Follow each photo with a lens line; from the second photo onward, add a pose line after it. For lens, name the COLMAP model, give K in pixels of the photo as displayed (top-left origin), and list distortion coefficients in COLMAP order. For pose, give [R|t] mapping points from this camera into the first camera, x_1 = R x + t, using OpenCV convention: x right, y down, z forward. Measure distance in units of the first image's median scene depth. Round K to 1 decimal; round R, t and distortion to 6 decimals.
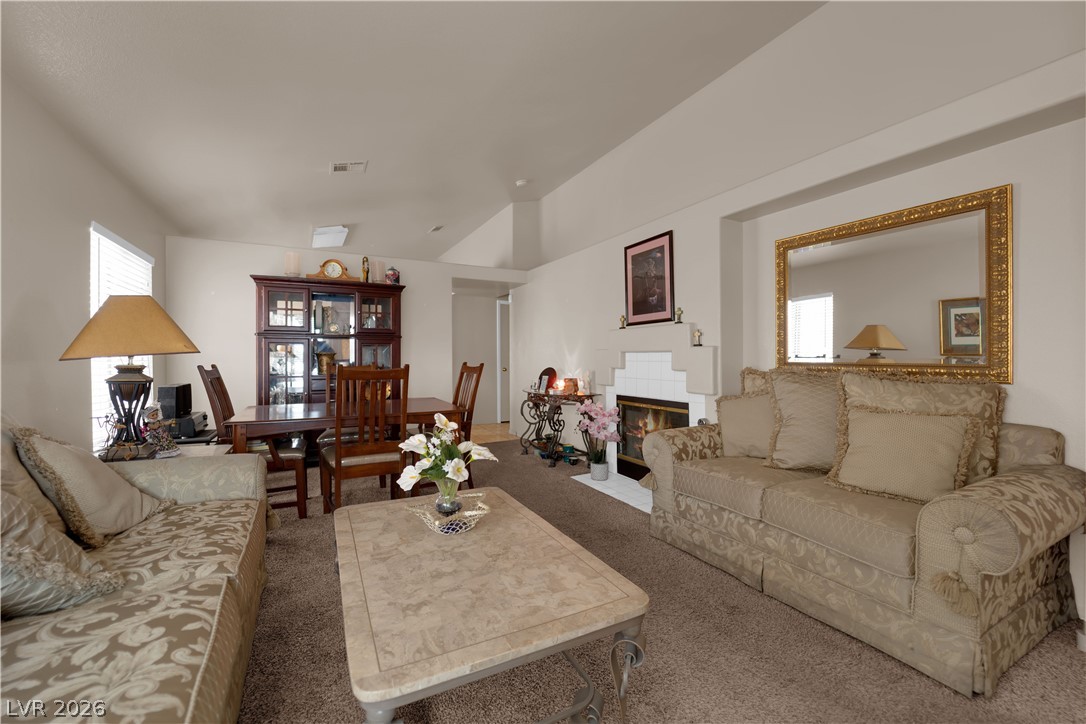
lens RADIAL K [[438.1, 0, 547.9], [0, 438.1, 357.8], [0, 0, 1]] dist [-0.003556, -0.000234]
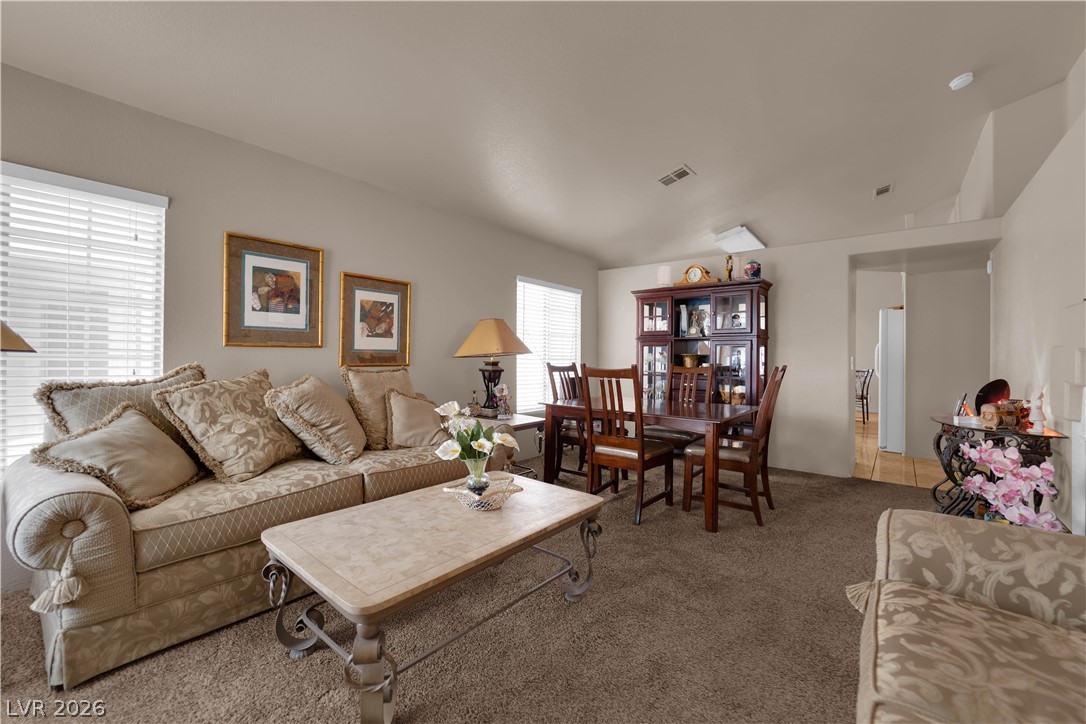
lens RADIAL K [[438.1, 0, 546.0], [0, 438.1, 357.8], [0, 0, 1]] dist [-0.003556, -0.000234]
pose [[0.387439, 0.008522, -0.921856, 0.569337], [-0.011698, 0.999922, 0.004327, -0.003347], [0.921821, 0.009108, 0.387509, 0.443133]]
